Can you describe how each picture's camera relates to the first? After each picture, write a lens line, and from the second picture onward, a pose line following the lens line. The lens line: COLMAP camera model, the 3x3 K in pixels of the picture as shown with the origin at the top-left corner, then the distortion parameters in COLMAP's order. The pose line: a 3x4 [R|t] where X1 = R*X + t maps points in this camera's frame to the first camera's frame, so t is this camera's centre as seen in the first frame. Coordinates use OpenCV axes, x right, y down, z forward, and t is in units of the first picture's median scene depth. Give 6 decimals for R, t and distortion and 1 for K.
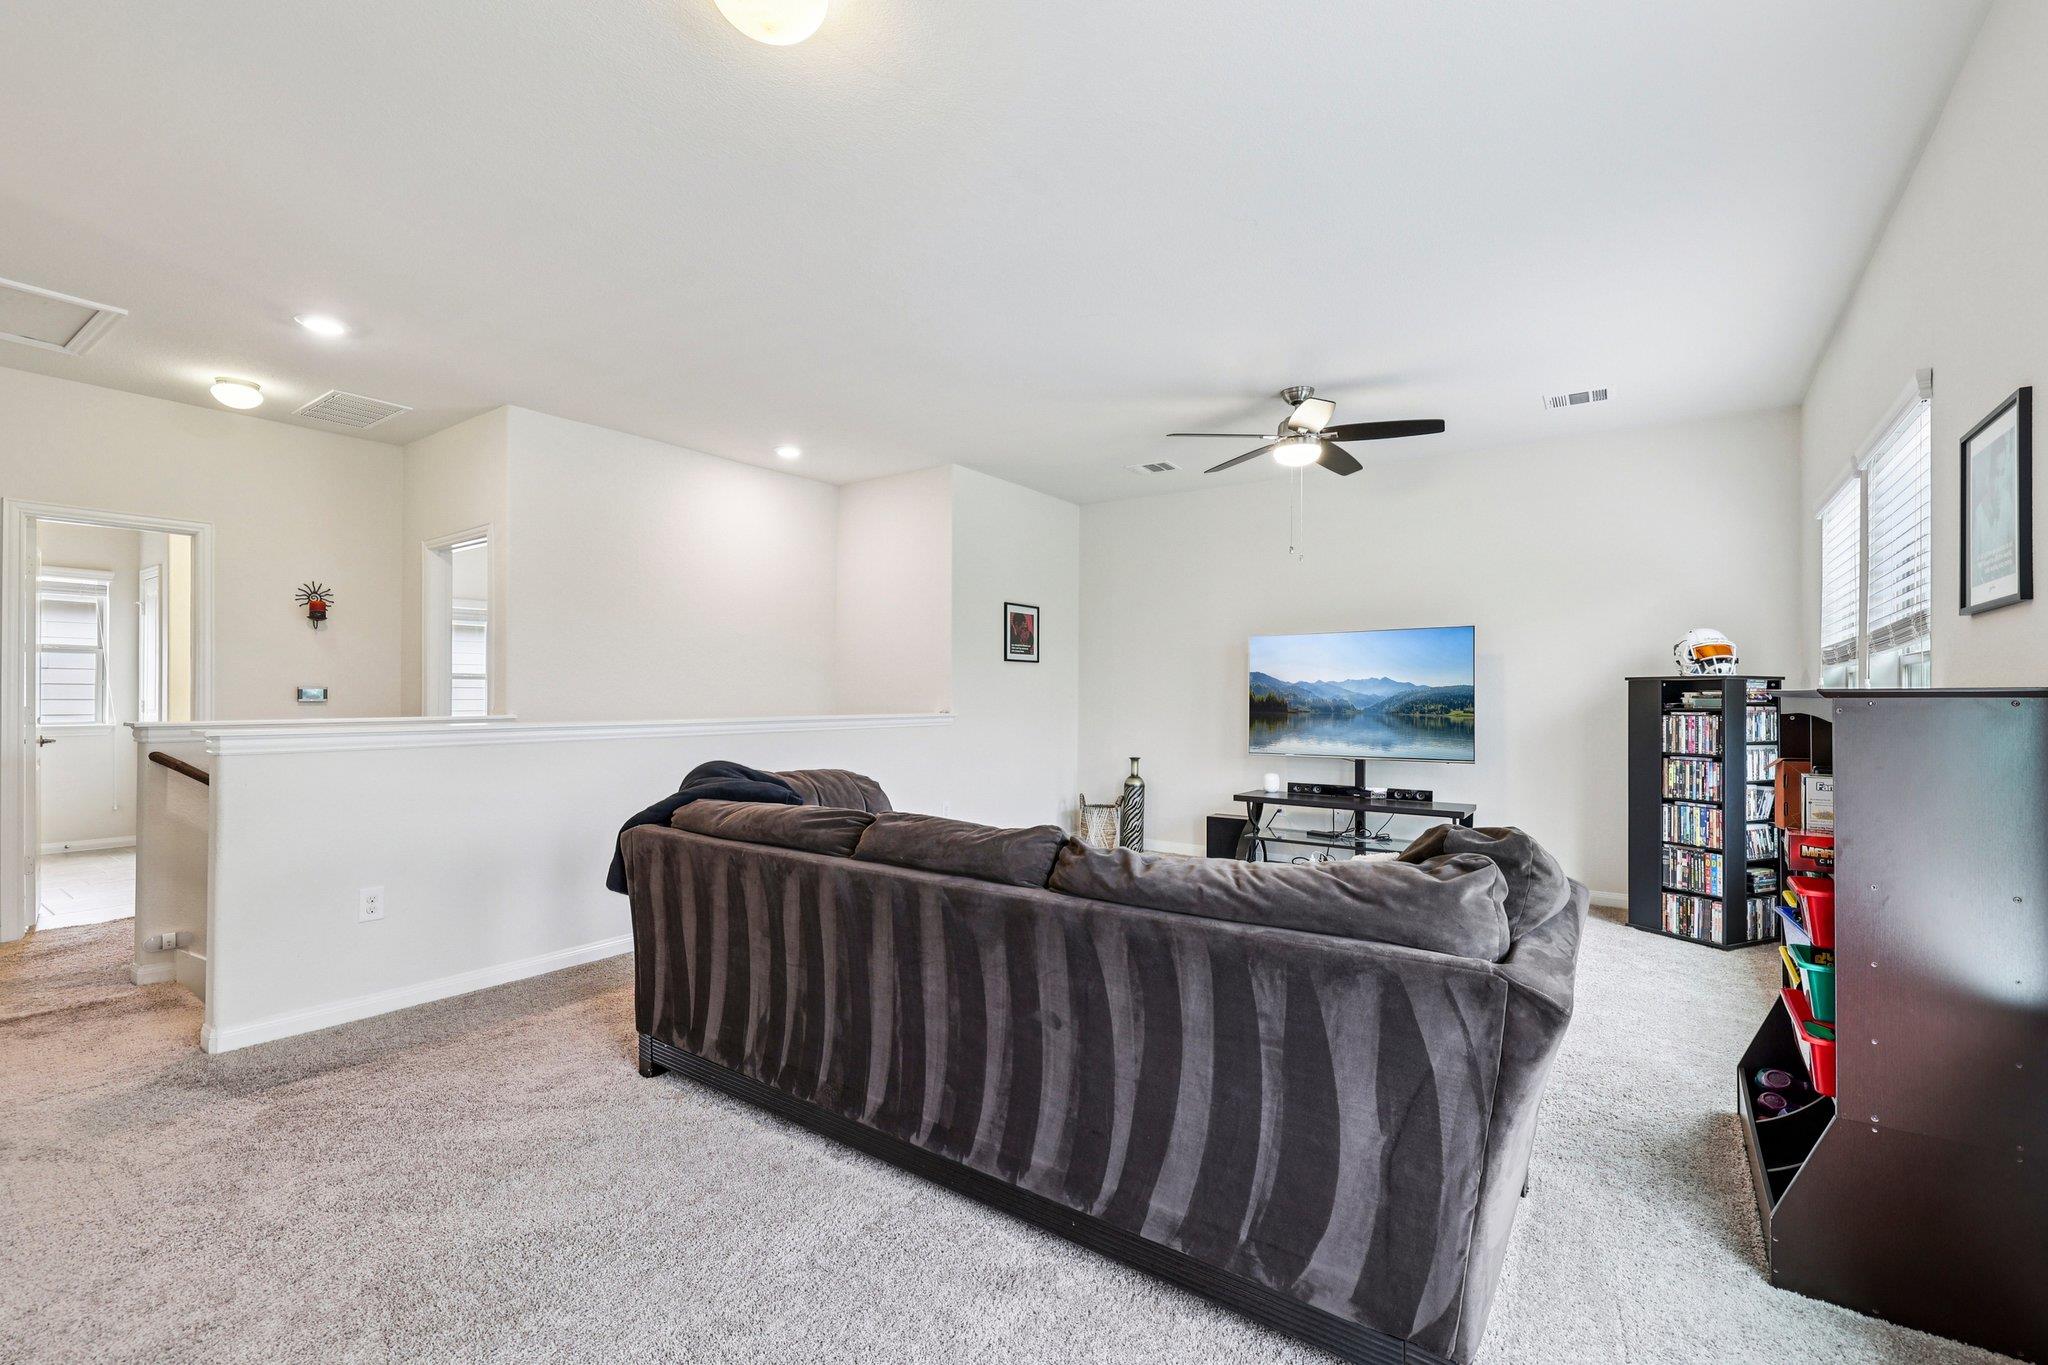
lens RADIAL K [[876.8, 0, 1018.0], [0, 876.8, 694.3], [0, 0, 1]] dist [0.001005, -0.000394]
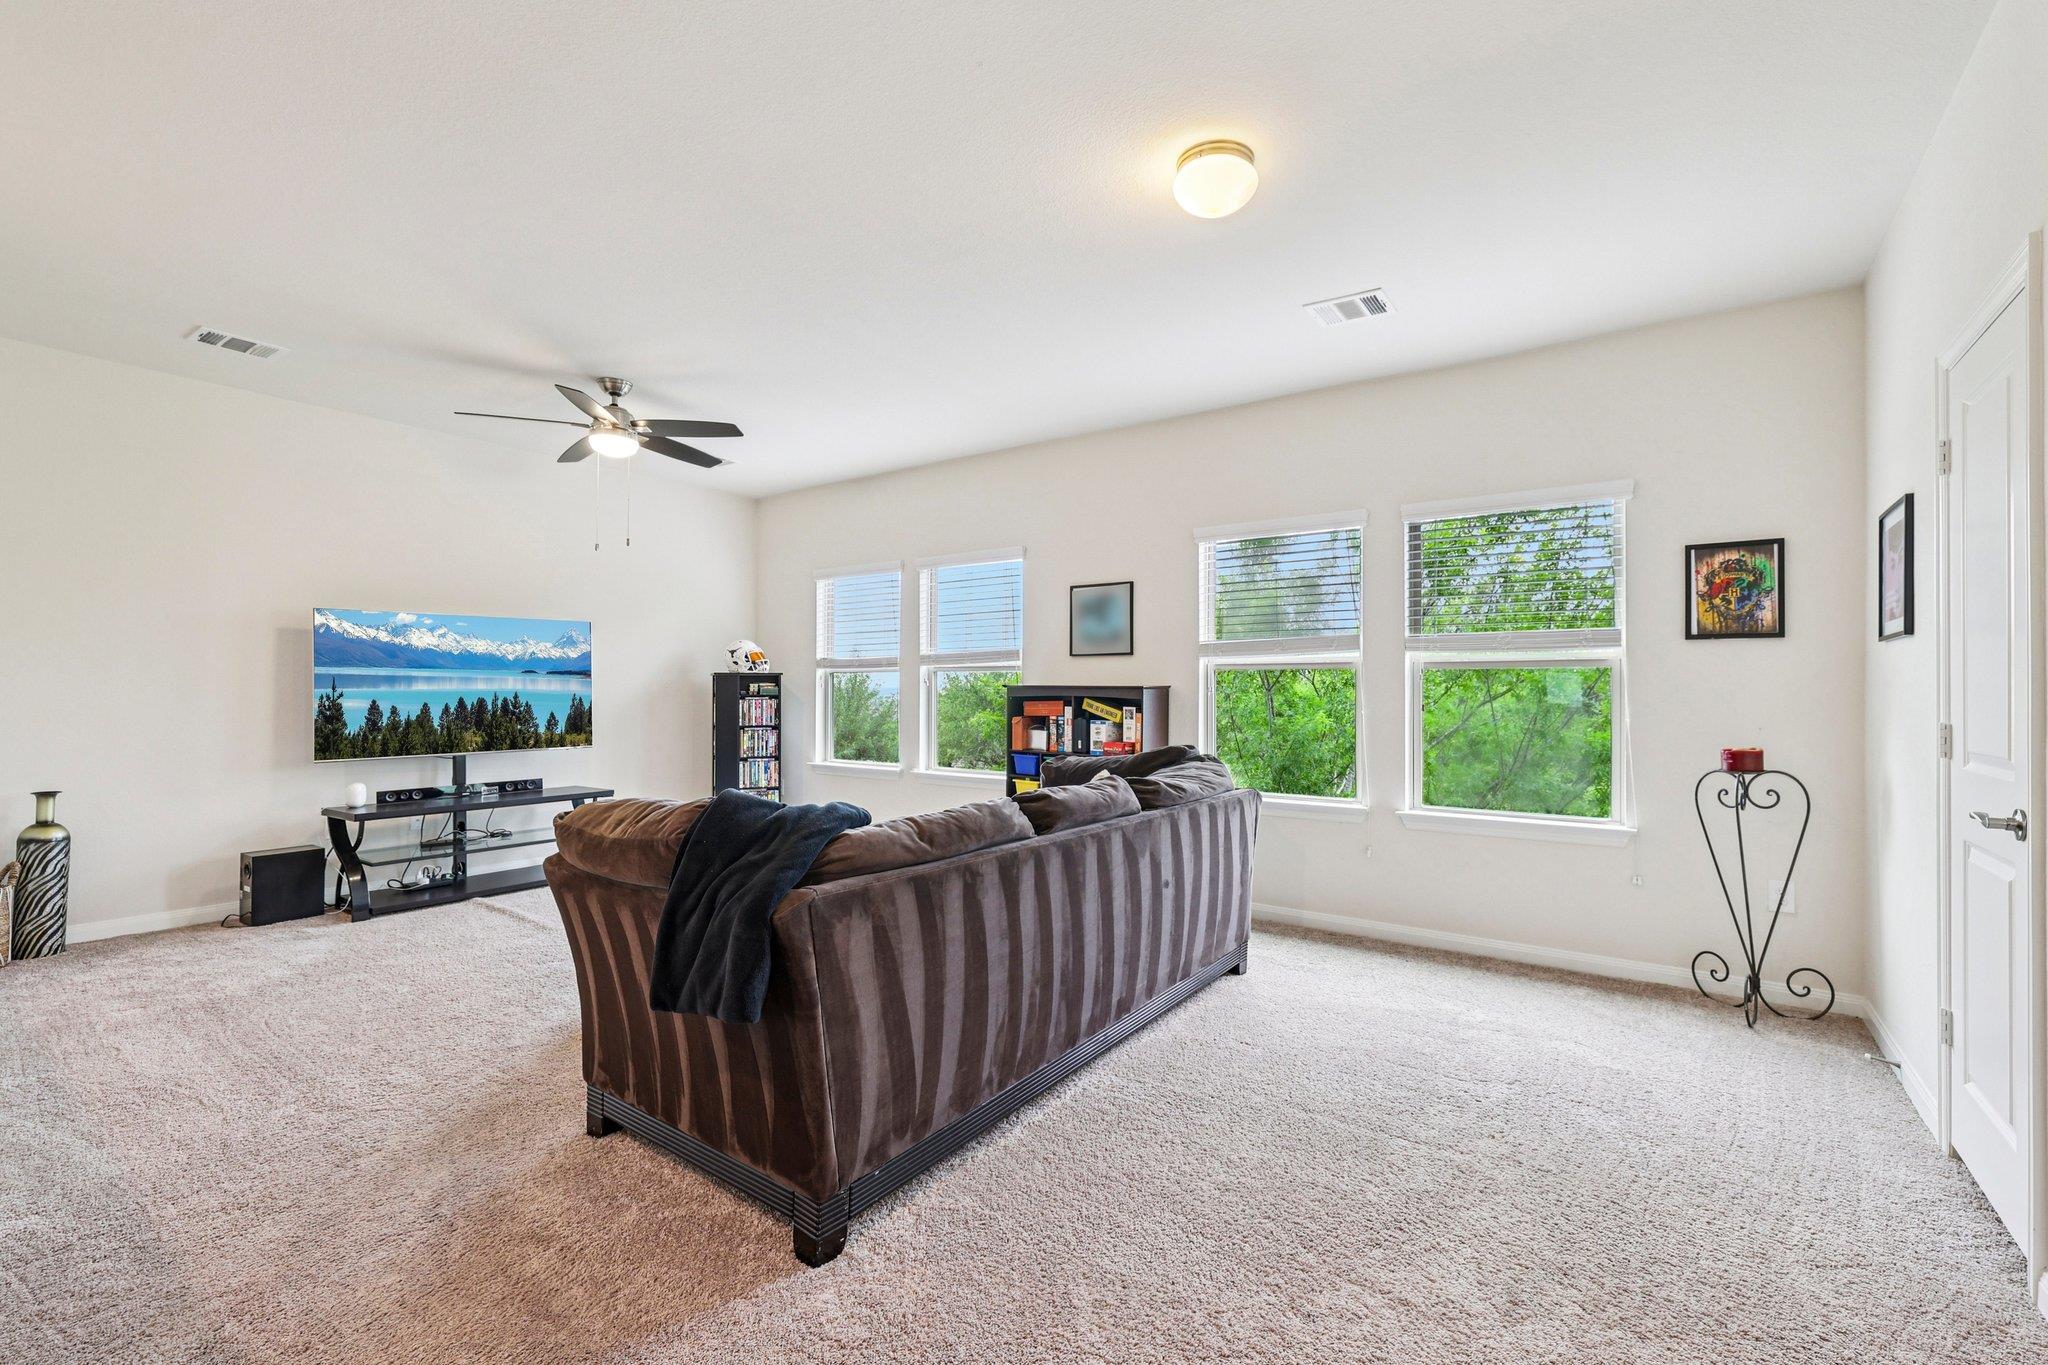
lens RADIAL K [[876.8, 0, 1031.2], [0, 876.8, 674.5], [0, 0, 1]] dist [0.001005, -0.000394]
pose [[-0.007913, 0.011769, 0.999899, -0.685107], [-0.004863, 0.999918, -0.011808, -0.002572], [-0.999957, -0.004956, -0.007855, 0.532592]]
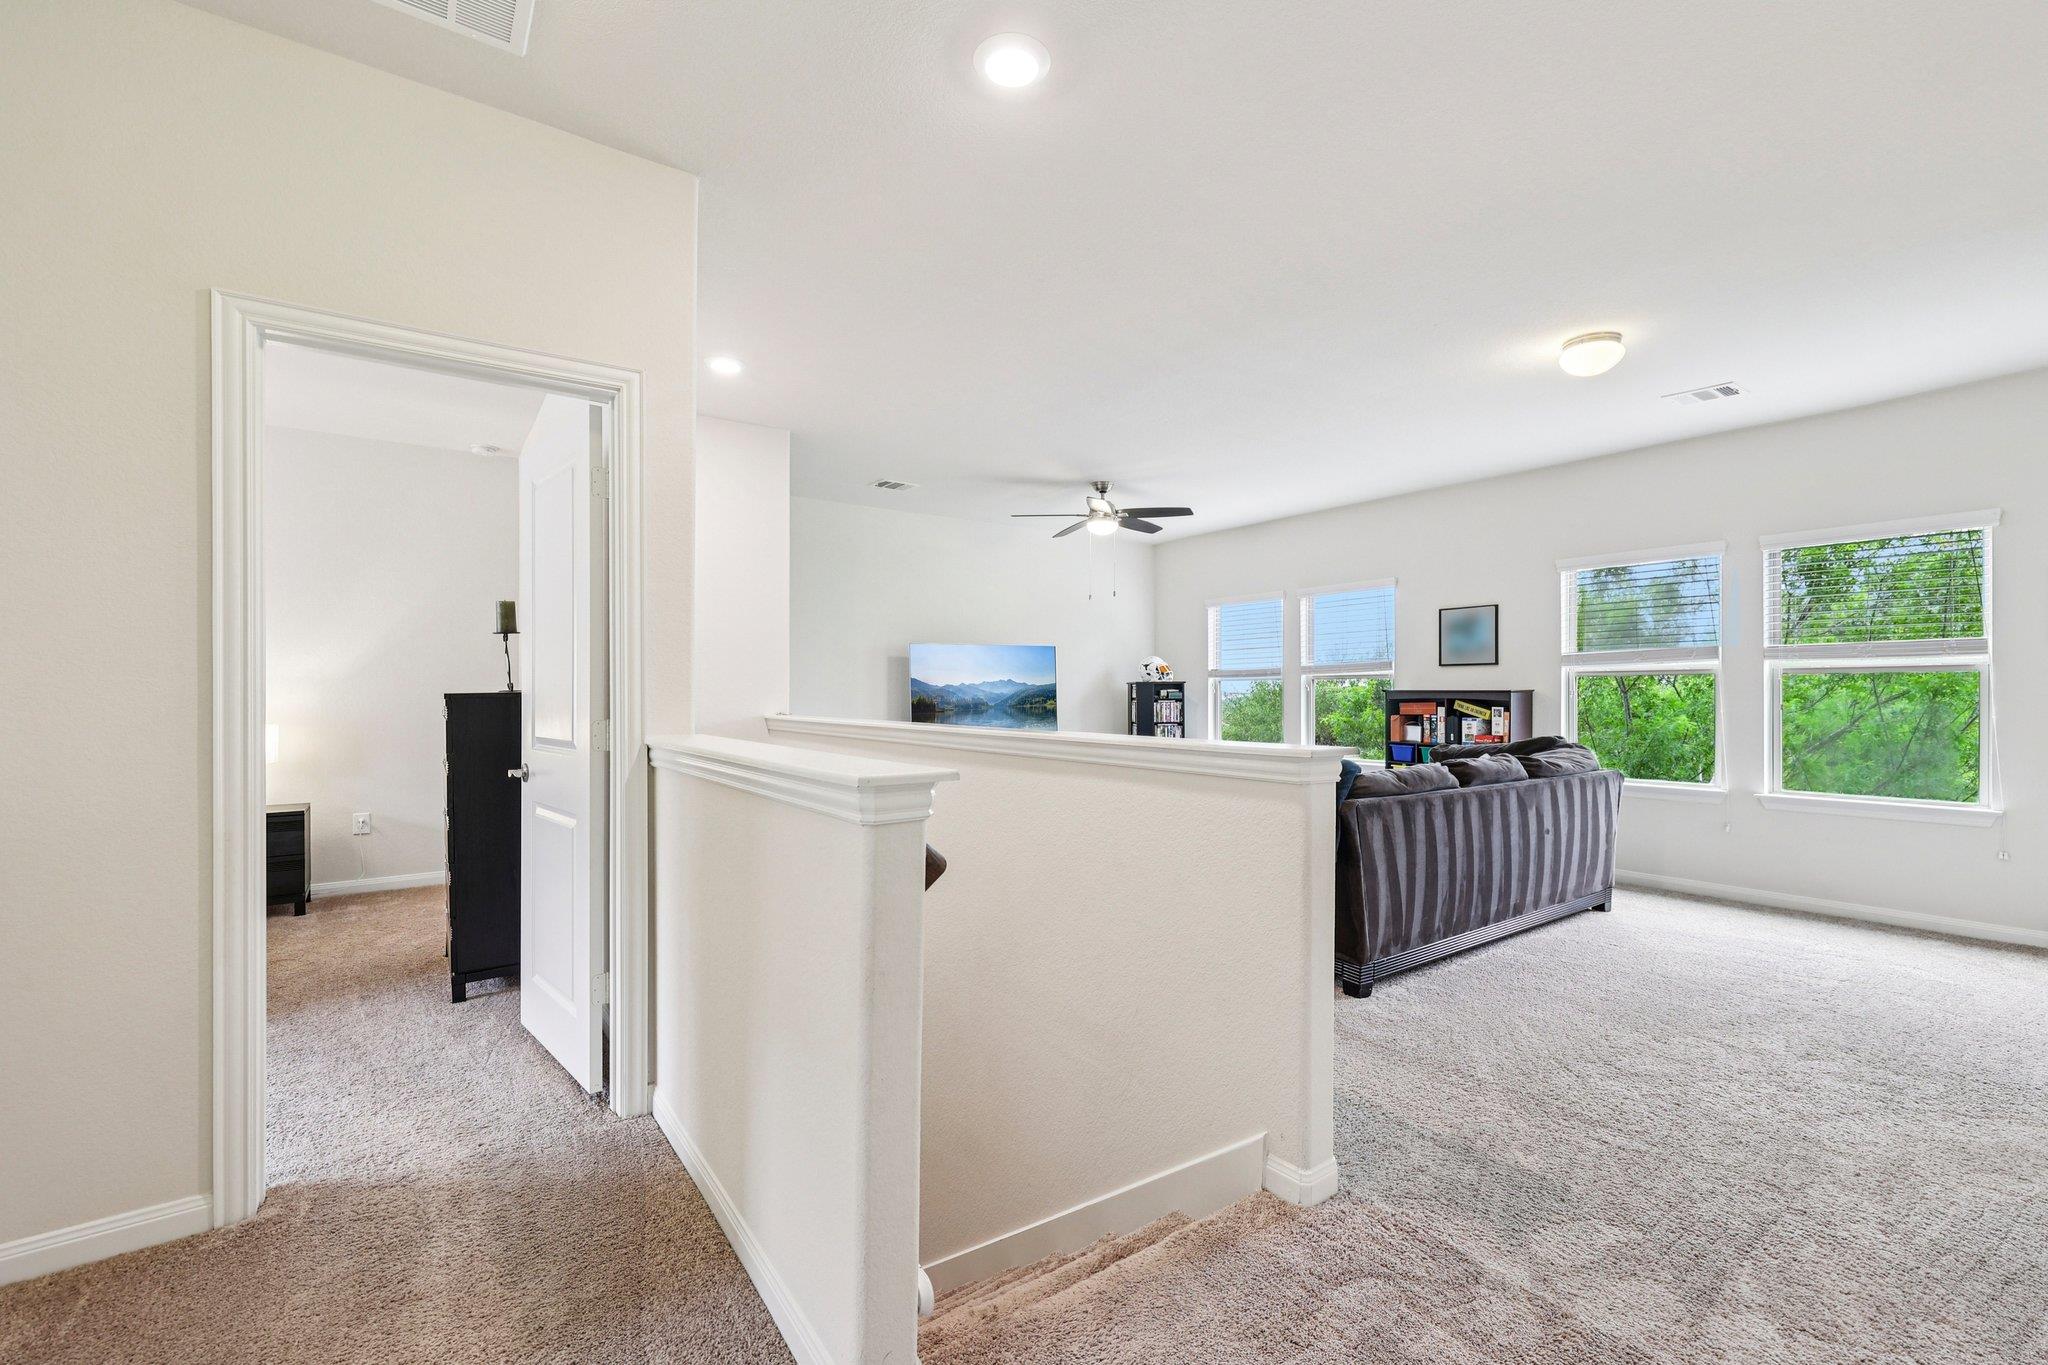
lens RADIAL K [[876.8, 0, 1024.2], [0, 876.8, 690.5], [0, 0, 1]] dist [0.001005, -0.000394]
pose [[0.315927, -0.002985, 0.948779, -1.109262], [0.002324, 0.999994, 0.002373, -0.006191], [-0.948781, 0.001455, 0.315932, 0.666234]]
